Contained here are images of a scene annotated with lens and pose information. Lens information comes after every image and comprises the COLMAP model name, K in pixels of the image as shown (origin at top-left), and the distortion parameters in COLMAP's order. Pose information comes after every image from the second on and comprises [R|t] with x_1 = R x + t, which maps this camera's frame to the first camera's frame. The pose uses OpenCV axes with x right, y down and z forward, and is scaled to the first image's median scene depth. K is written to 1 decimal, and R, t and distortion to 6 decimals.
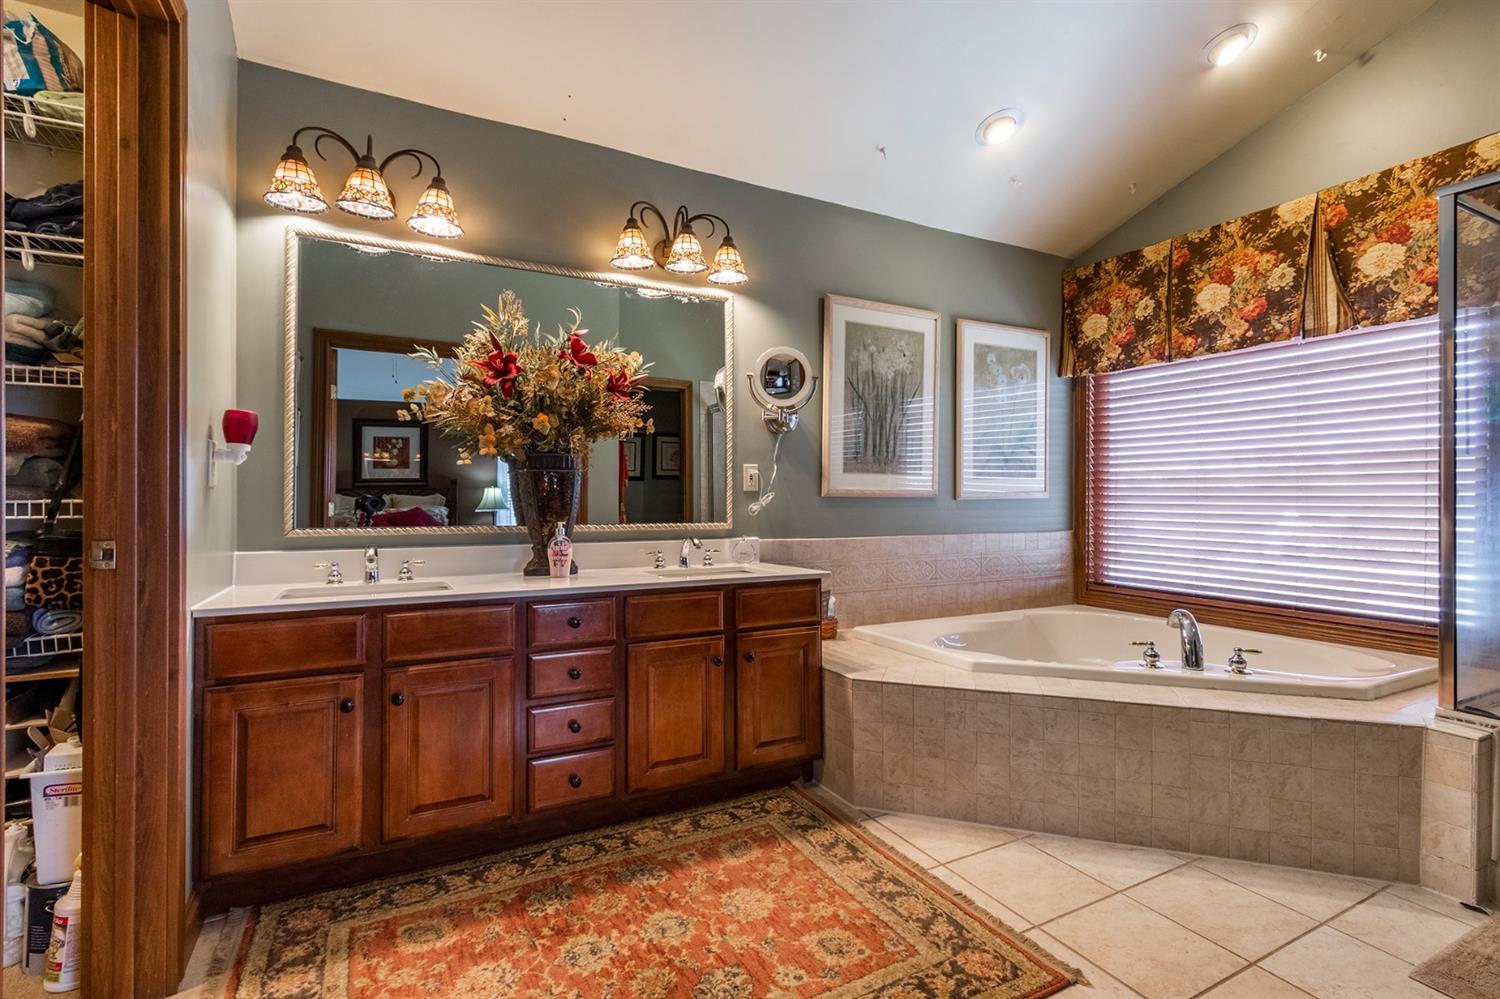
lens RADIAL K [[693.4, 0, 742.0], [0, 693.4, 500.9], [0, 0, 1]] dist [0.007450, -0.004680]
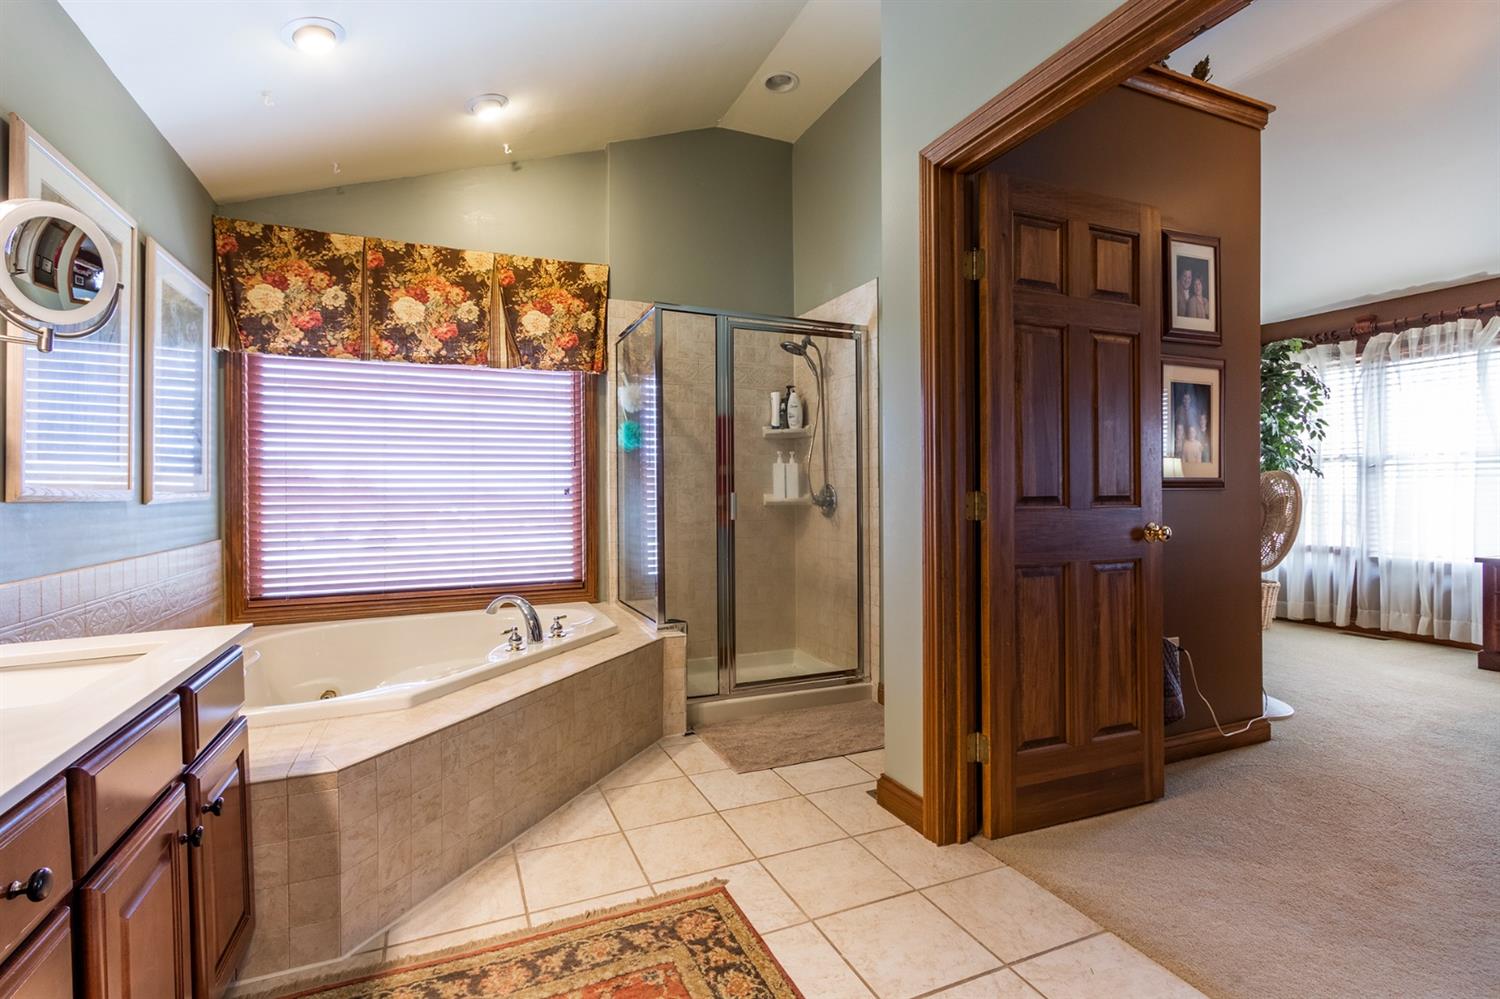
lens RADIAL K [[693.4, 0, 743.4], [0, 693.4, 497.2], [0, 0, 1]] dist [0.007450, -0.004680]
pose [[0.077107, -0.012756, 0.996941, -0.396644], [0.015435, 0.999814, 0.011599, -0.009148], [-0.996903, 0.014493, 0.077289, 0.454943]]
